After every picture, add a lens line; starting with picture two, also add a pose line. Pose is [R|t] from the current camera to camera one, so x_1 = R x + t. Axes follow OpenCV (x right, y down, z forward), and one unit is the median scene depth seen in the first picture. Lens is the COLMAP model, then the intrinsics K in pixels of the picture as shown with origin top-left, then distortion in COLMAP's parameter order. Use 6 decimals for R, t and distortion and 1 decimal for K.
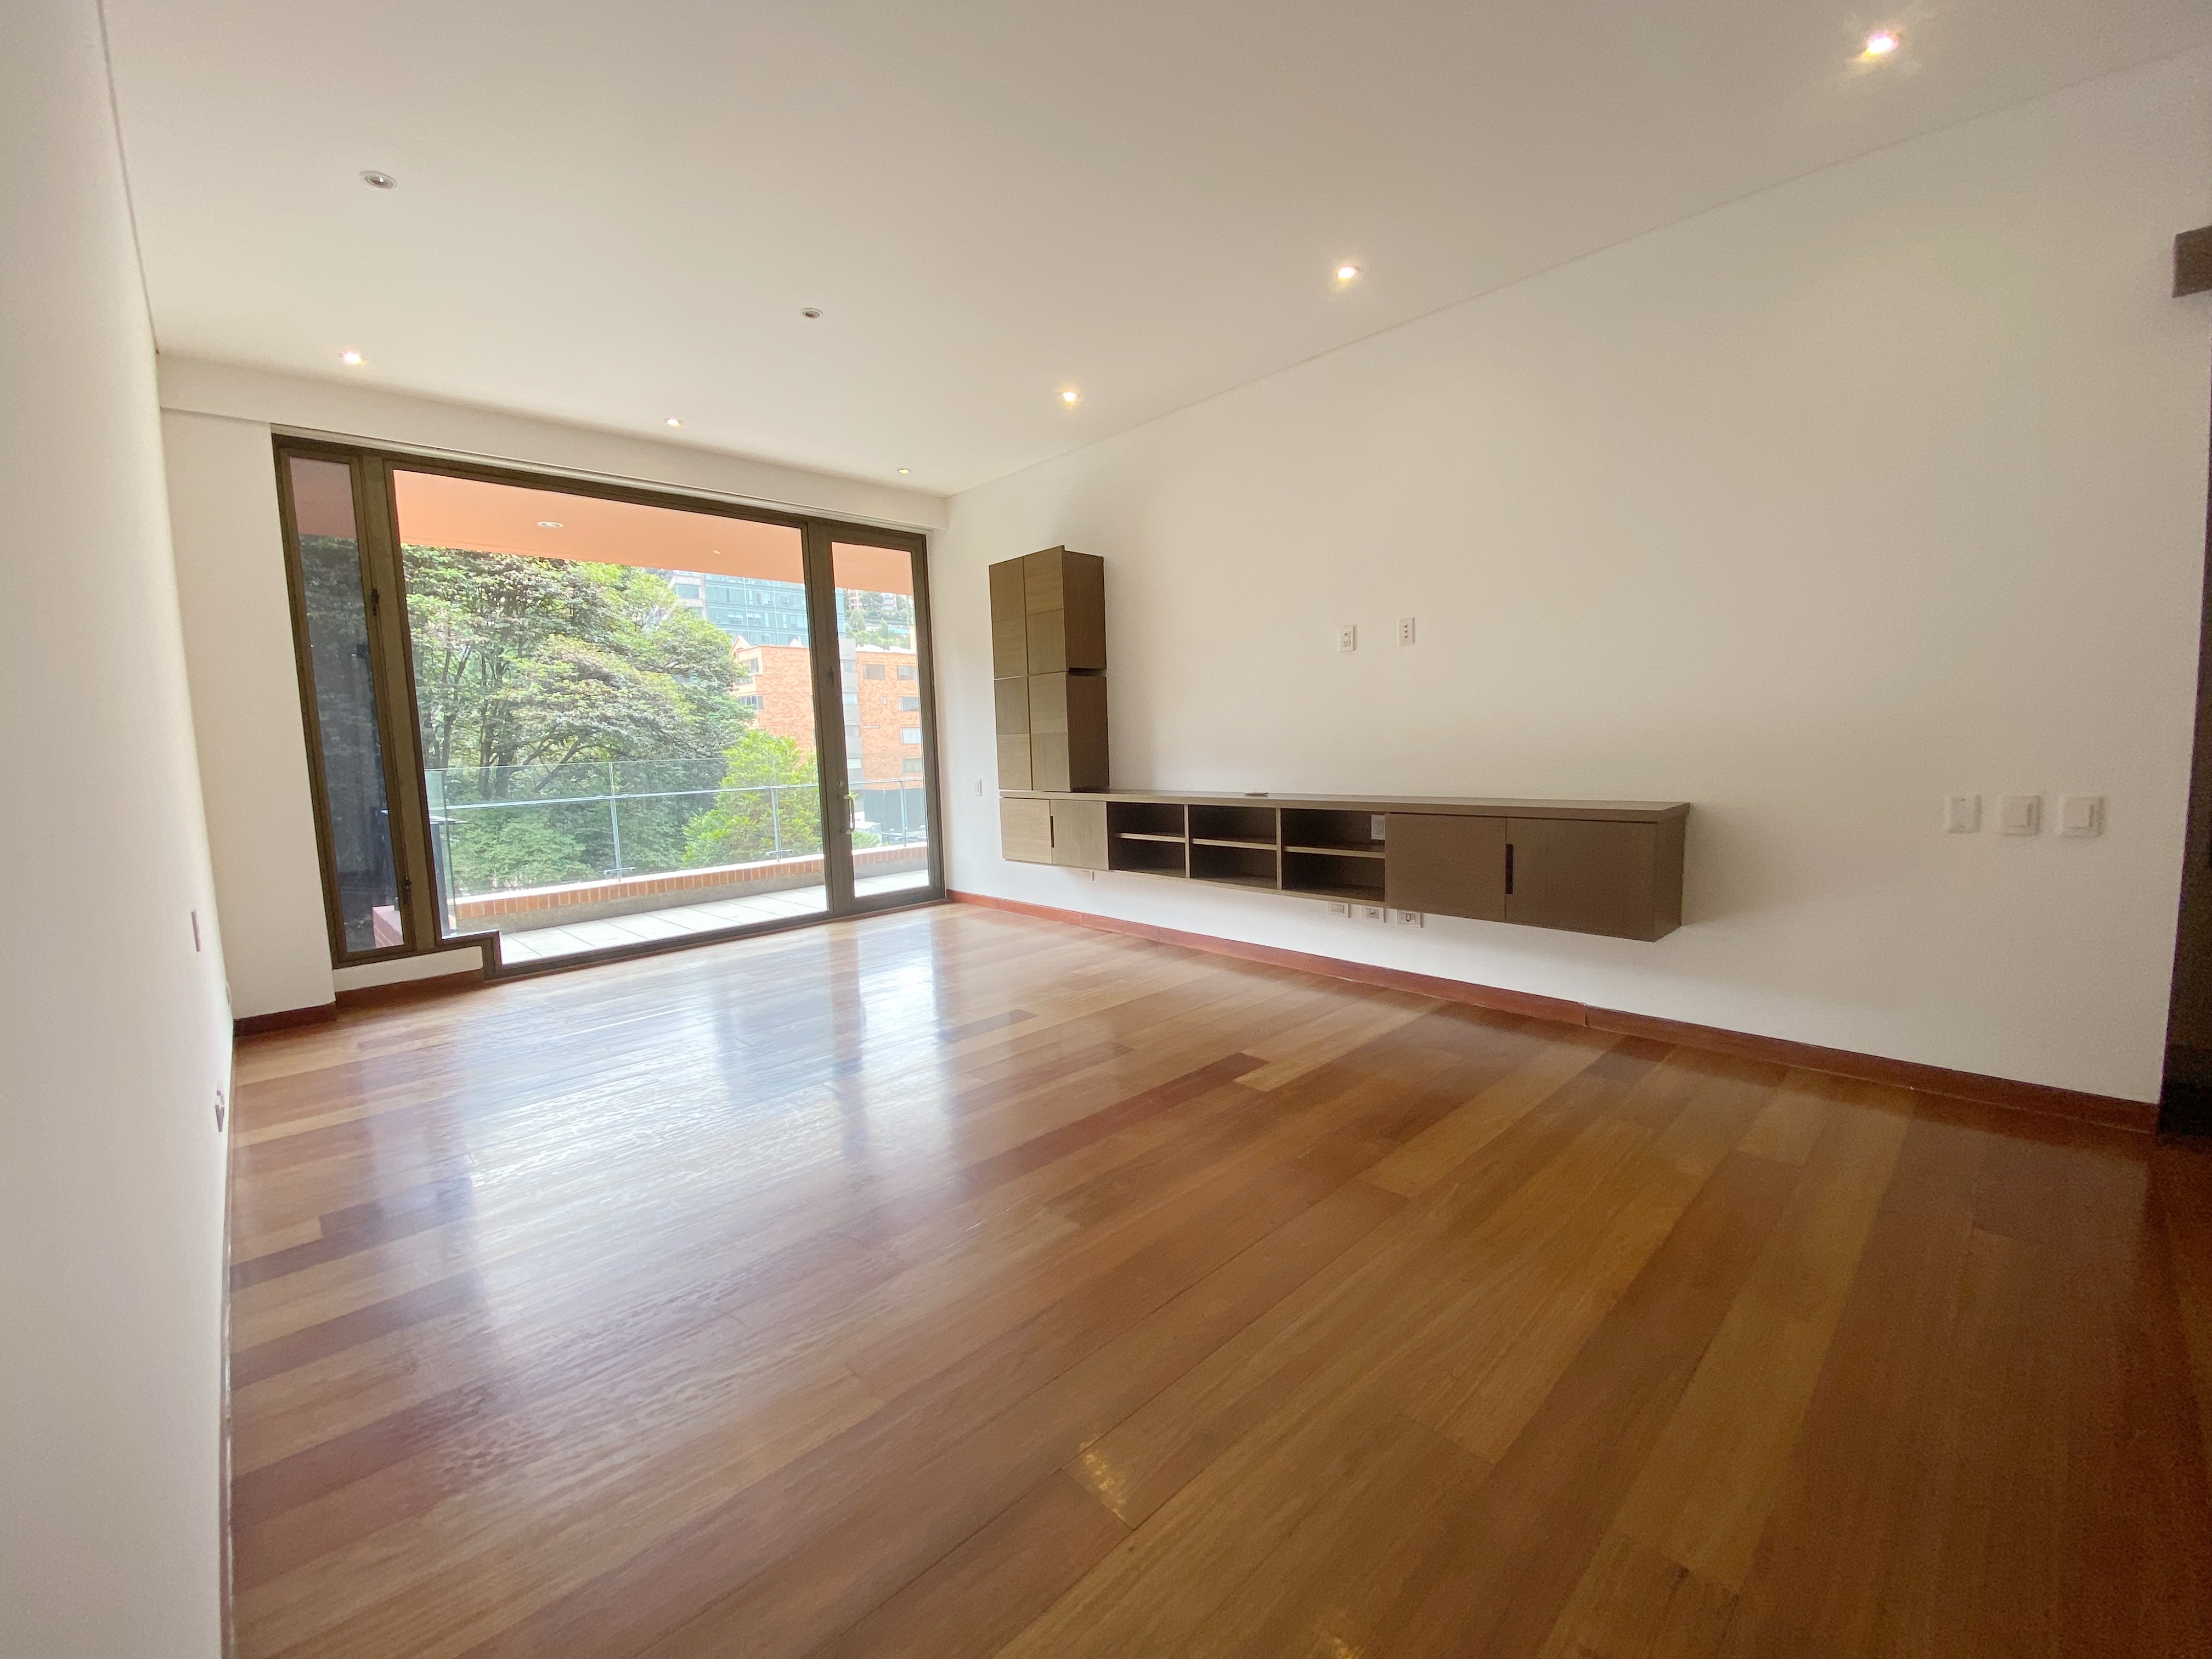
lens RADIAL K [[885.7, 0, 1099.8], [0, 885.7, 826.7], [0, 0, 1]] dist [0.020106, -0.016302]
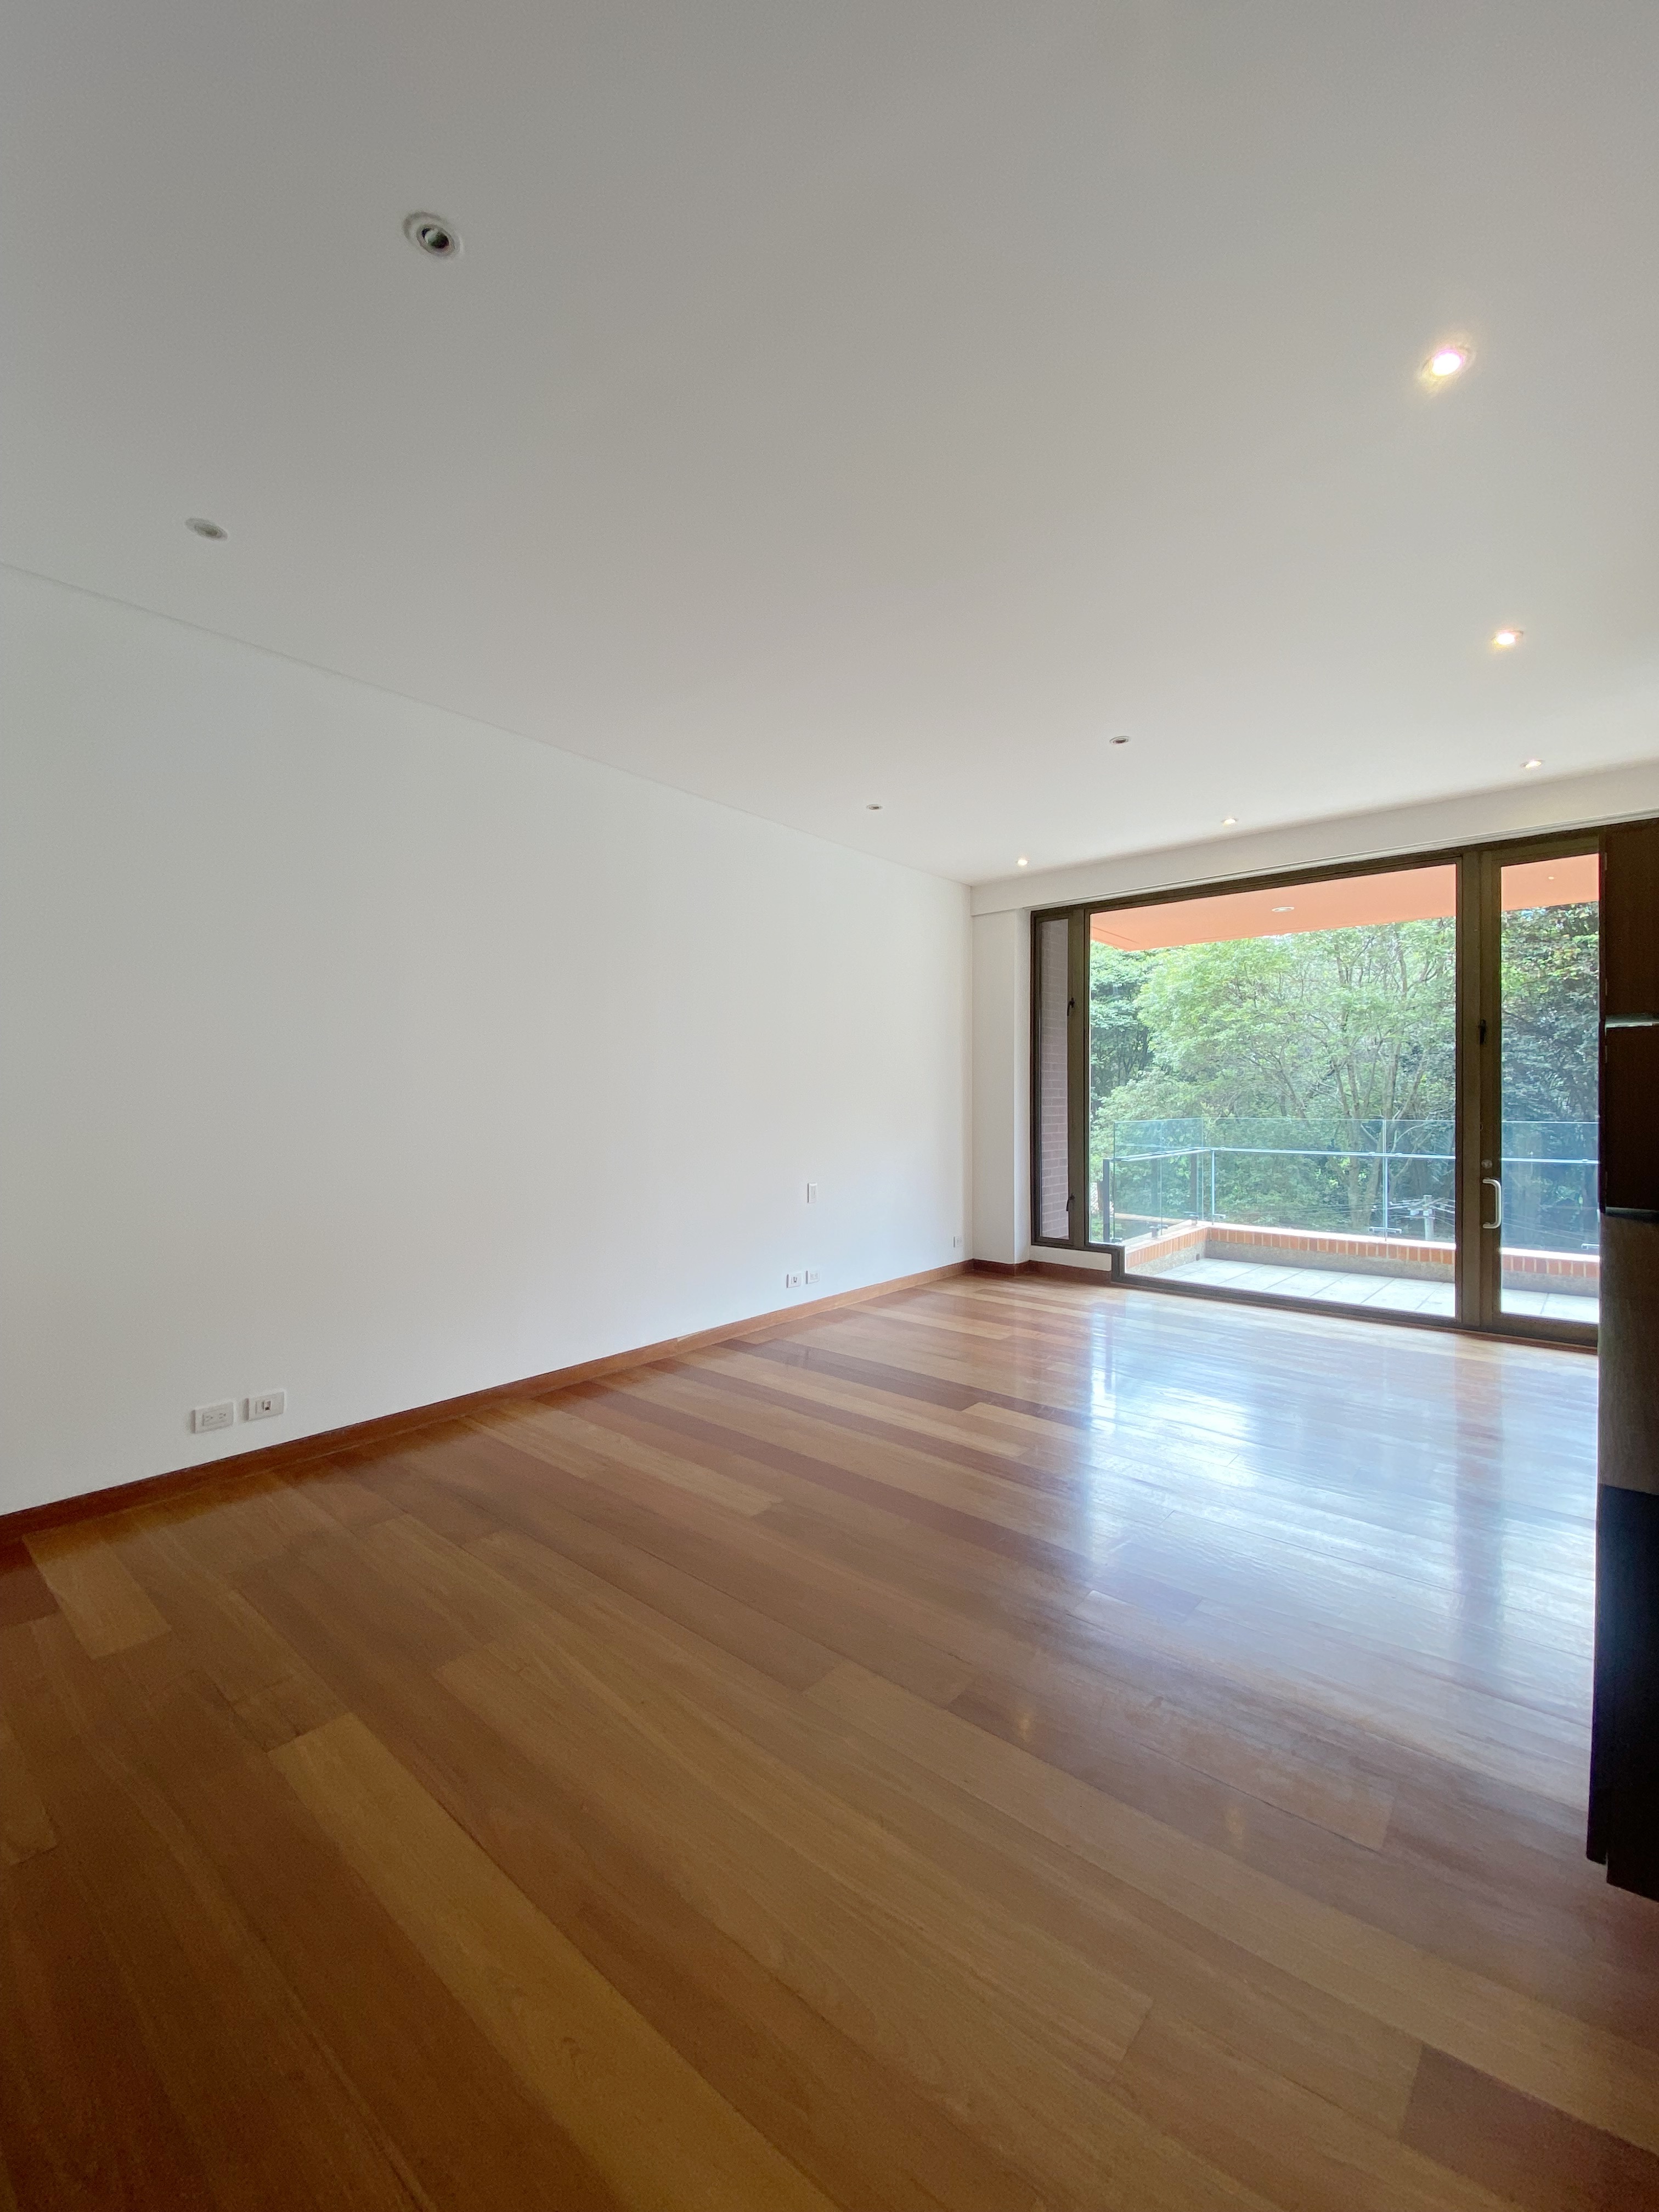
lens RADIAL K [[885.7, 0, 833.0], [0, 885.7, 1098.1], [0, 0, 1]] dist [0.020106, -0.016302]
pose [[0.111402, 0.033530, -0.993210, 0.567560], [-0.102904, 0.994447, 0.022029, -0.084417], [0.988433, 0.099751, 0.114233, 0.416554]]
